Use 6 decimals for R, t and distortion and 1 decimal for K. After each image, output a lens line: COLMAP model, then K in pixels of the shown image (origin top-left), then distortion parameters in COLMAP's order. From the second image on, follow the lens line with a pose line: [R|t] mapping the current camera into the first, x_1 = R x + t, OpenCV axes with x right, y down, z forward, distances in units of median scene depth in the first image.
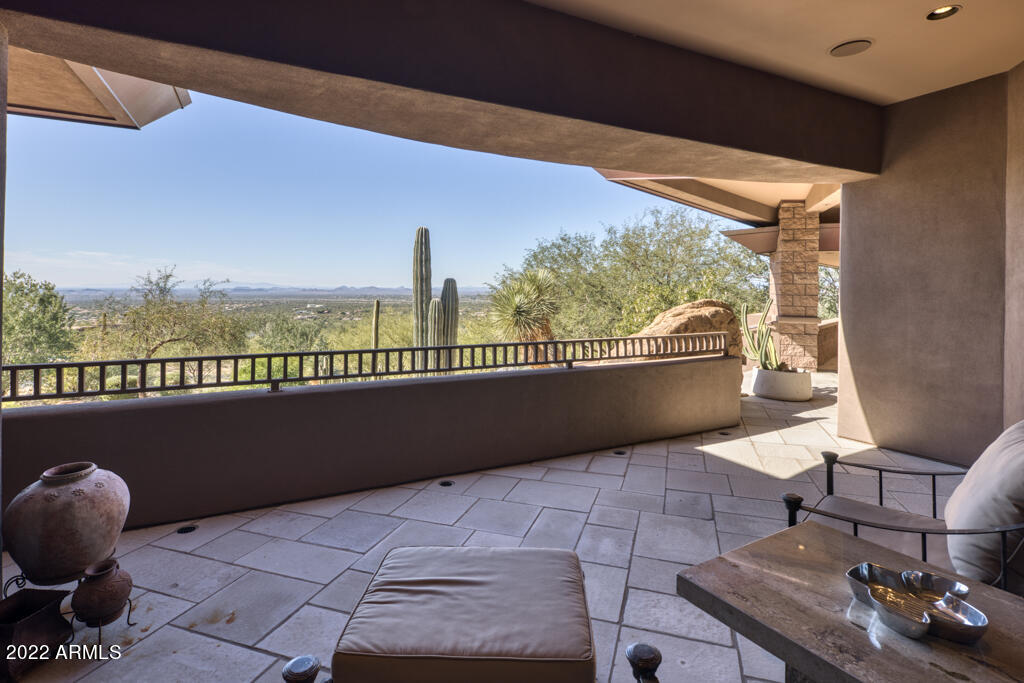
lens RADIAL K [[505.9, 0, 497.1], [0, 505.9, 336.1], [0, 0, 1]] dist [-0.000179, -0.000514]
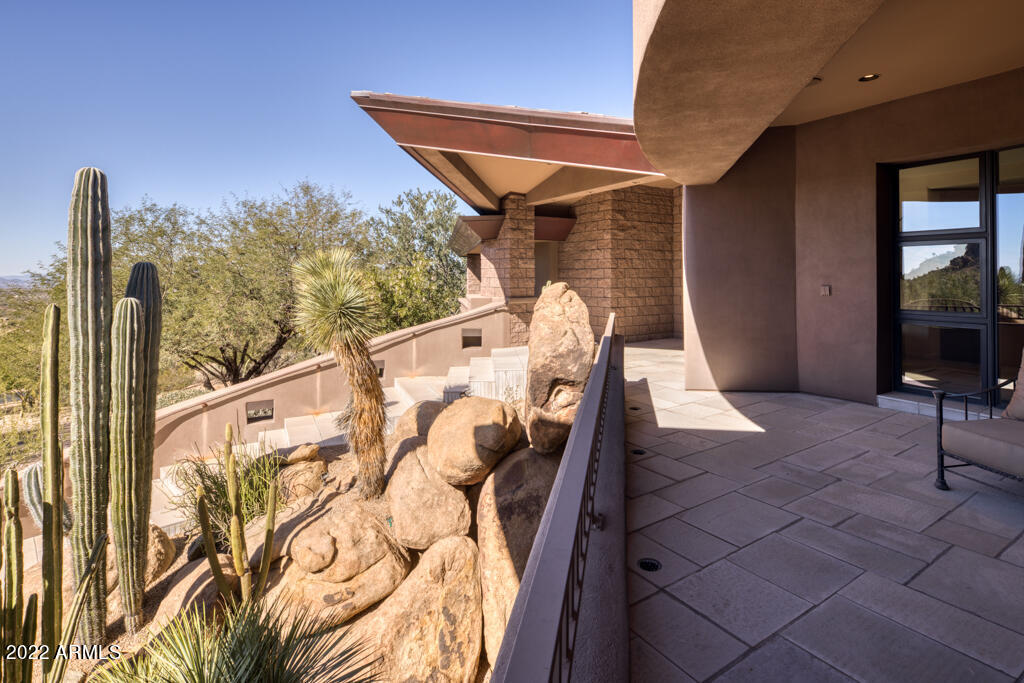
lens RADIAL K [[505.9, 0, 497.1], [0, 505.9, 336.1], [0, 0, 1]] dist [-0.000179, -0.000514]
pose [[0.625177, -0.109773, 0.772725, -0.332627], [0.089585, 0.993609, 0.068672, -0.035153], [-0.775324, 0.026292, 0.631016, 0.334601]]
